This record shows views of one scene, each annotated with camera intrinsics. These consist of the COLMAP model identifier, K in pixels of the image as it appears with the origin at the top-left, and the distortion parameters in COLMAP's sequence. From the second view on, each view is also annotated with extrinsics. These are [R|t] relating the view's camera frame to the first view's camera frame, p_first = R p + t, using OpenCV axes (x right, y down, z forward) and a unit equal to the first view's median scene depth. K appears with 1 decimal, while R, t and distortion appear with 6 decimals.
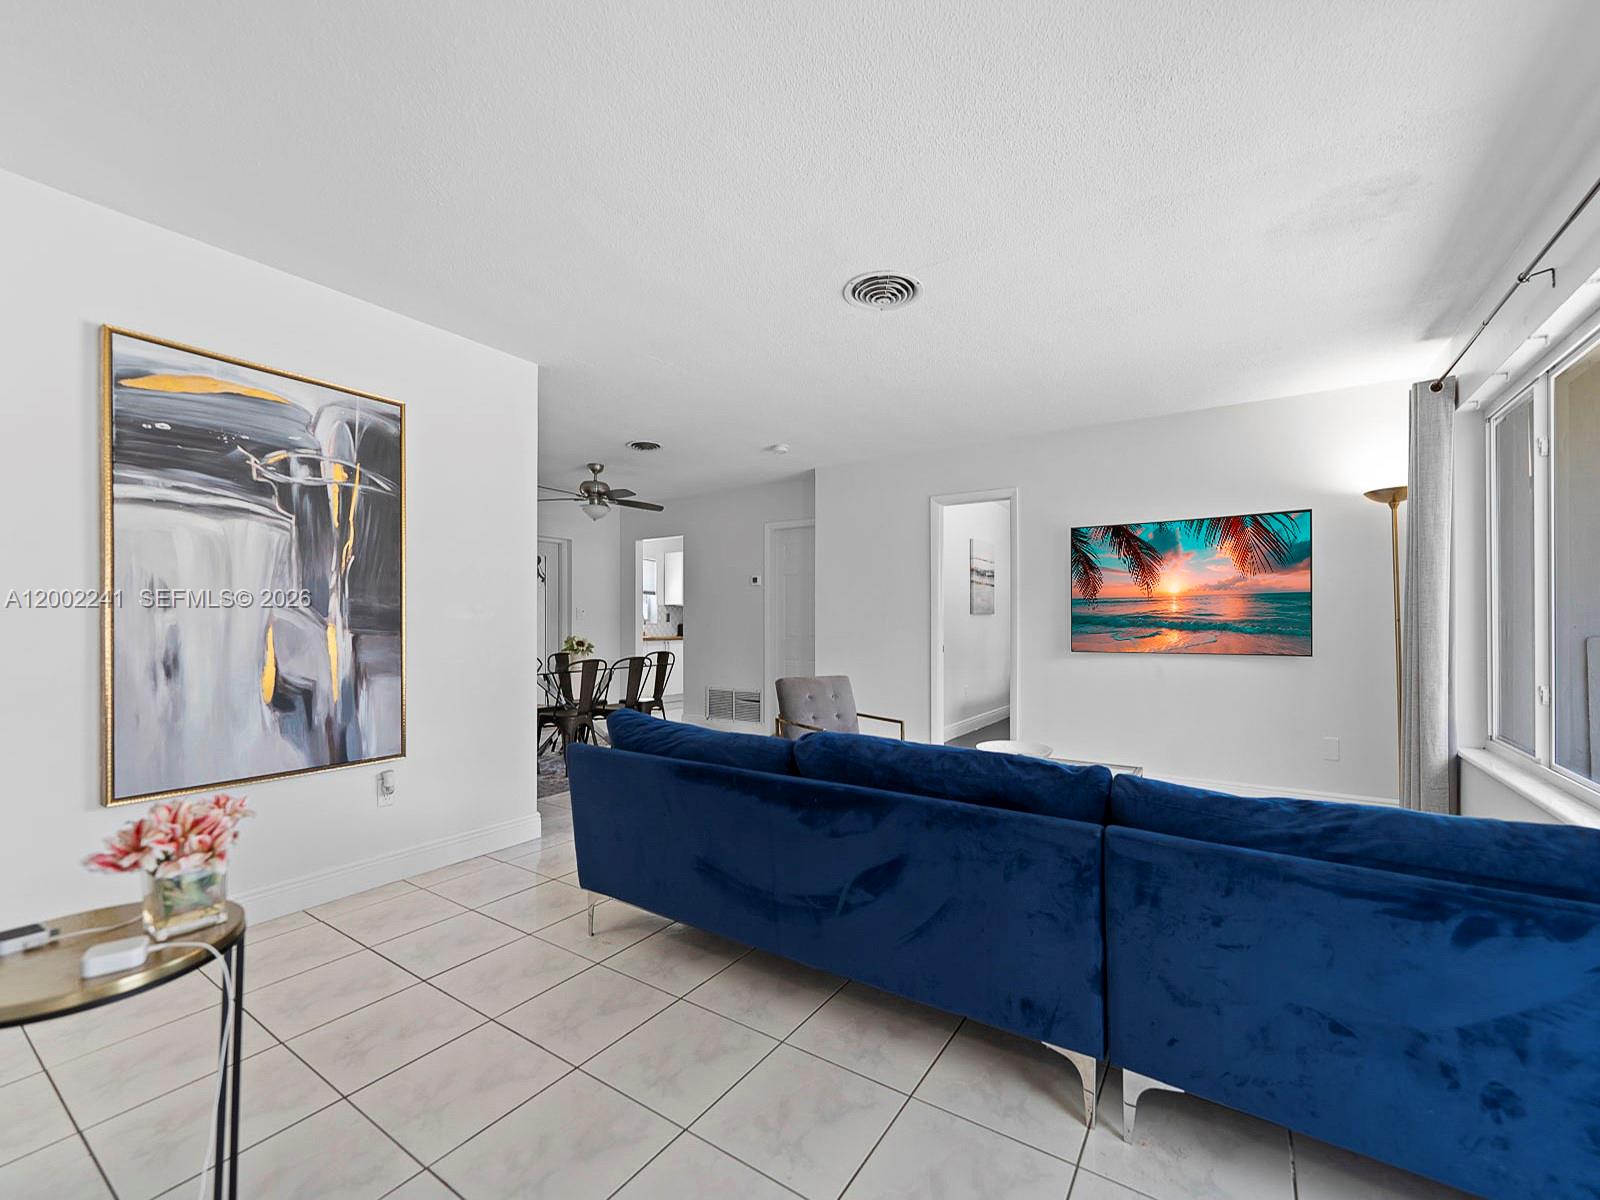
lens RADIAL K [[656.8, 0, 799.0], [0, 656.8, 621.5], [0, 0, 1]] dist [0.000077, -0.000083]
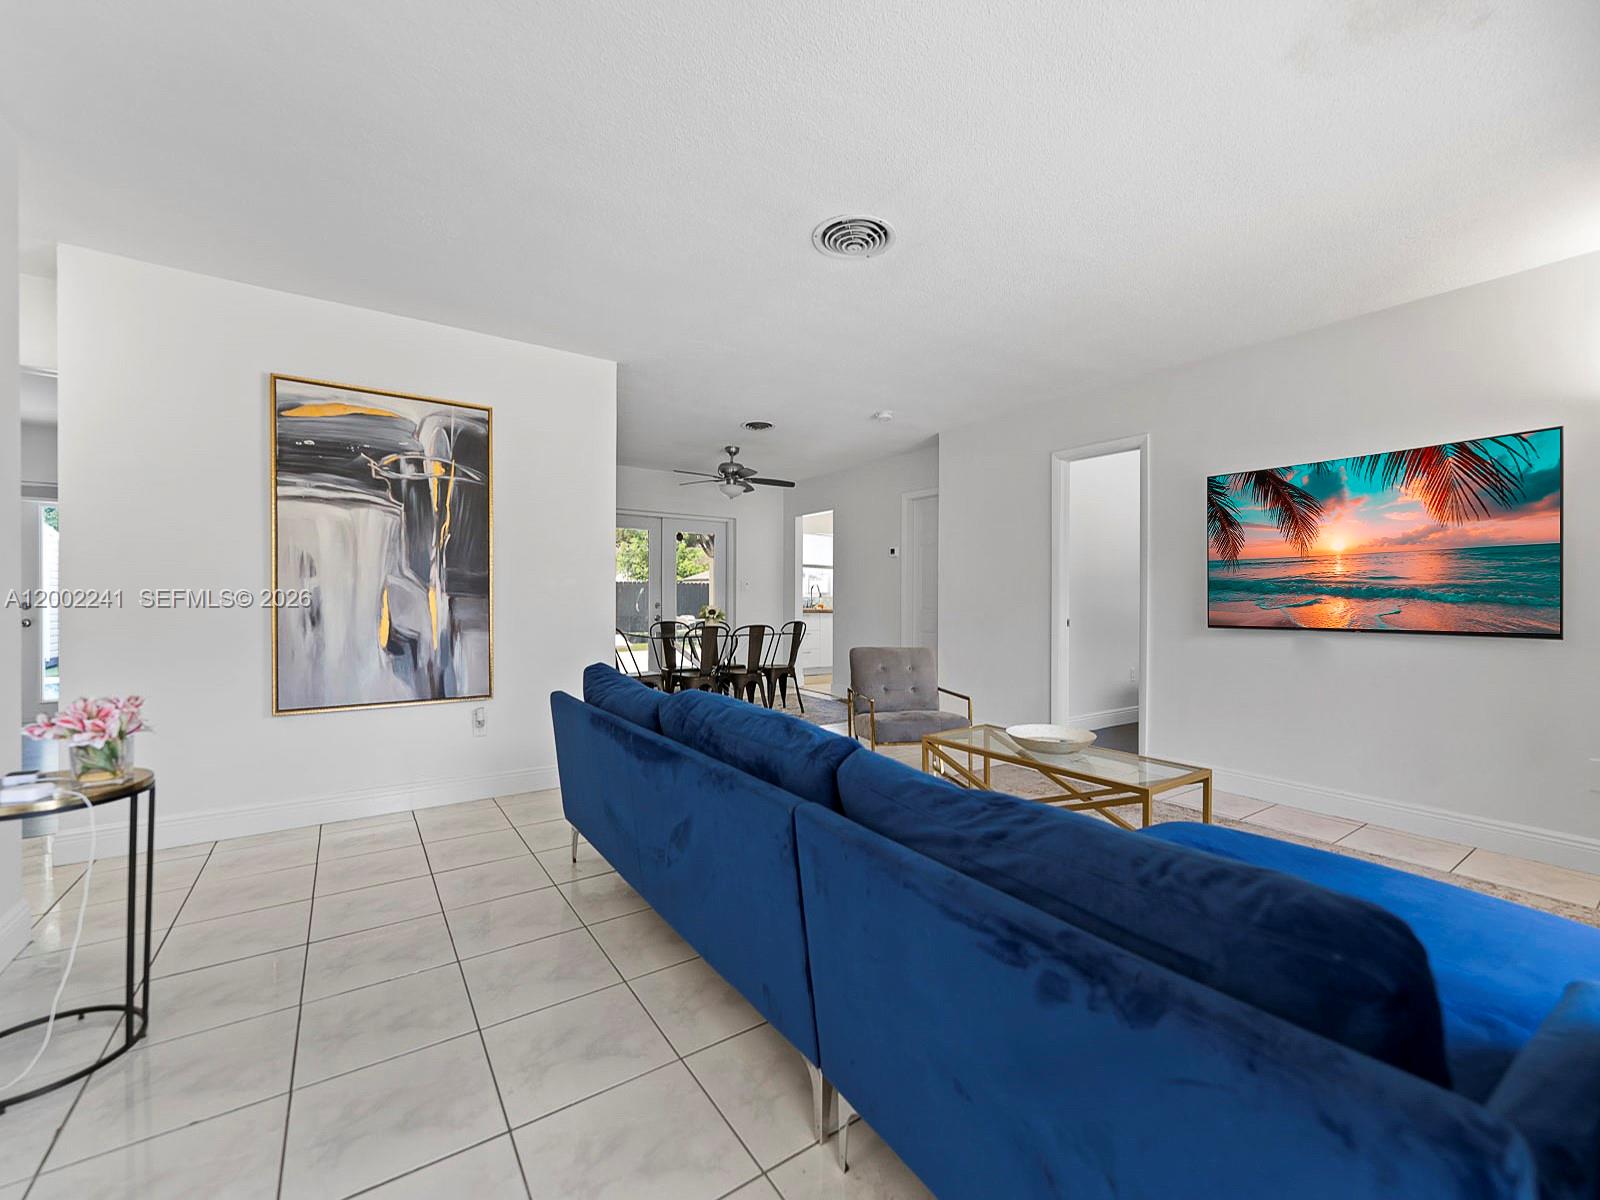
lens RADIAL K [[657.7, 0, 805.8], [0, 657.7, 601.9], [0, 0, 1]] dist [-0.018003, 0.018435]
pose [[0.933016, 0.002734, -0.359823, 0.284289], [-0.001959, 0.999995, 0.002519, 0.017679], [0.359828, -0.001645, 0.933017, 0.054015]]
